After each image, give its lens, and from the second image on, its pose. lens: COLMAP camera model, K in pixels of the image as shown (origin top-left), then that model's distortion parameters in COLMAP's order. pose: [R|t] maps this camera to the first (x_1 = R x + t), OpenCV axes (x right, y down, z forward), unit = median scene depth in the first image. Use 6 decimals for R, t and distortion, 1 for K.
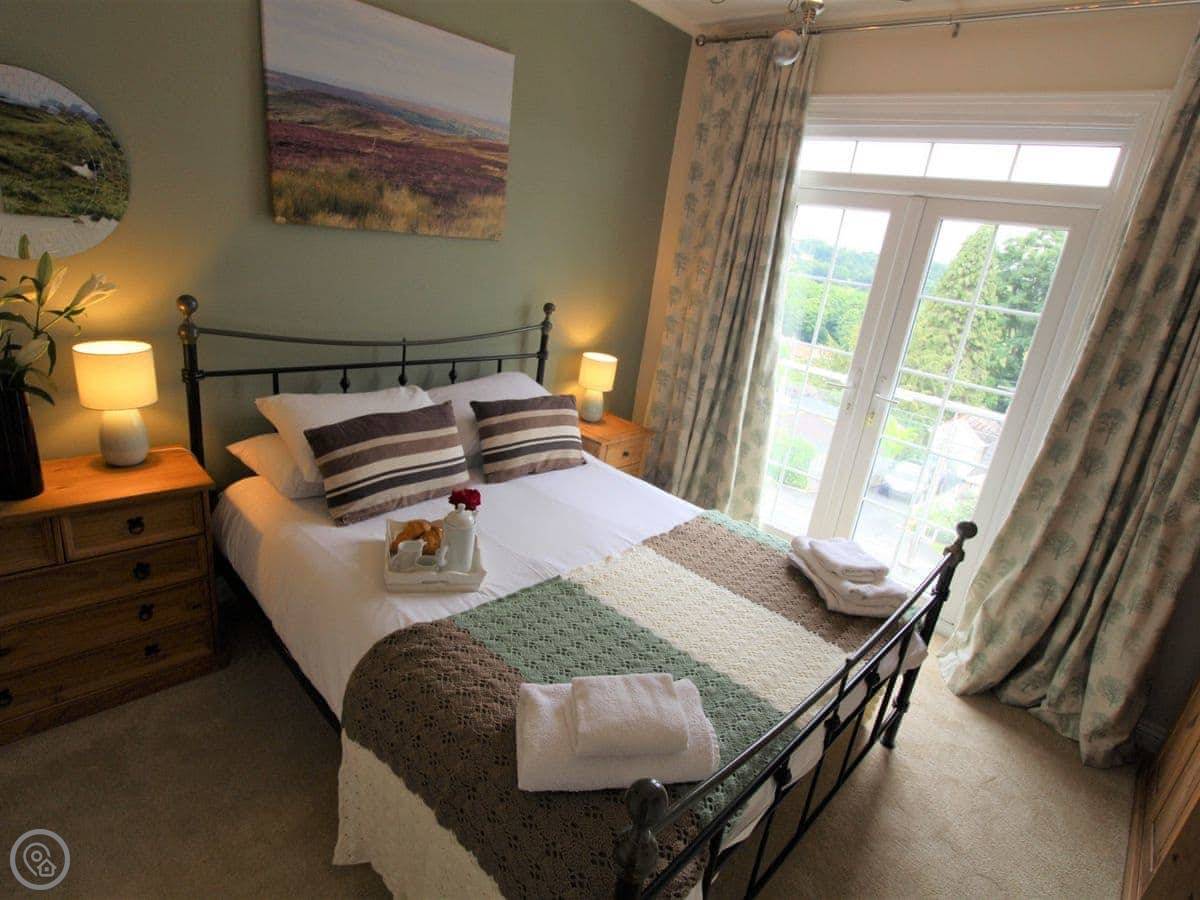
lens RADIAL K [[636.7, 0, 602.7], [0, 636.7, 449.1], [0, 0, 1]] dist [-0.002469, -0.001829]
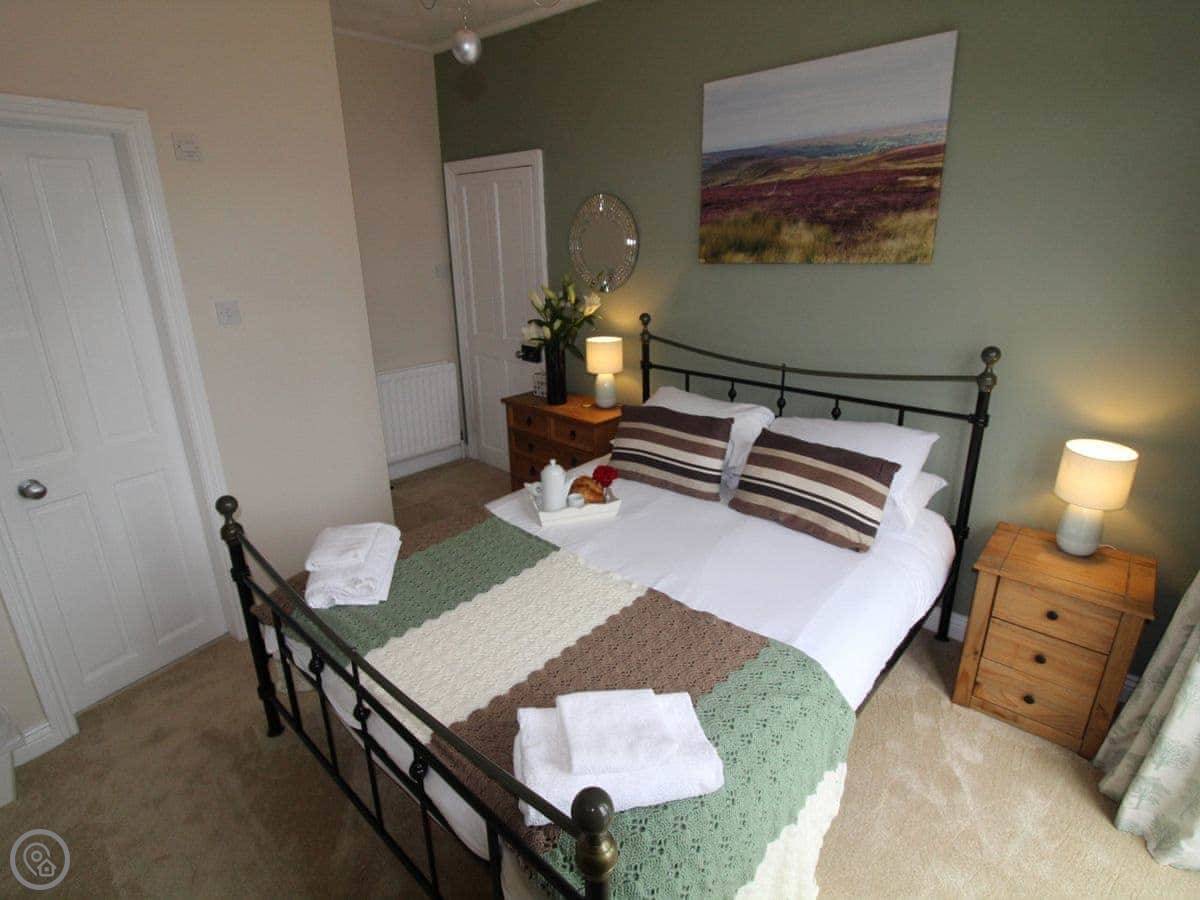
lens RADIAL K [[636.7, 0, 602.1], [0, 636.7, 451.6], [0, 0, 1]] dist [-0.002469, -0.001829]
pose [[-0.001708, 0.199805, -0.979834, 0.788054], [-0.309257, 0.931697, 0.190528, -0.156251], [0.950977, 0.303346, 0.060200, 0.743420]]
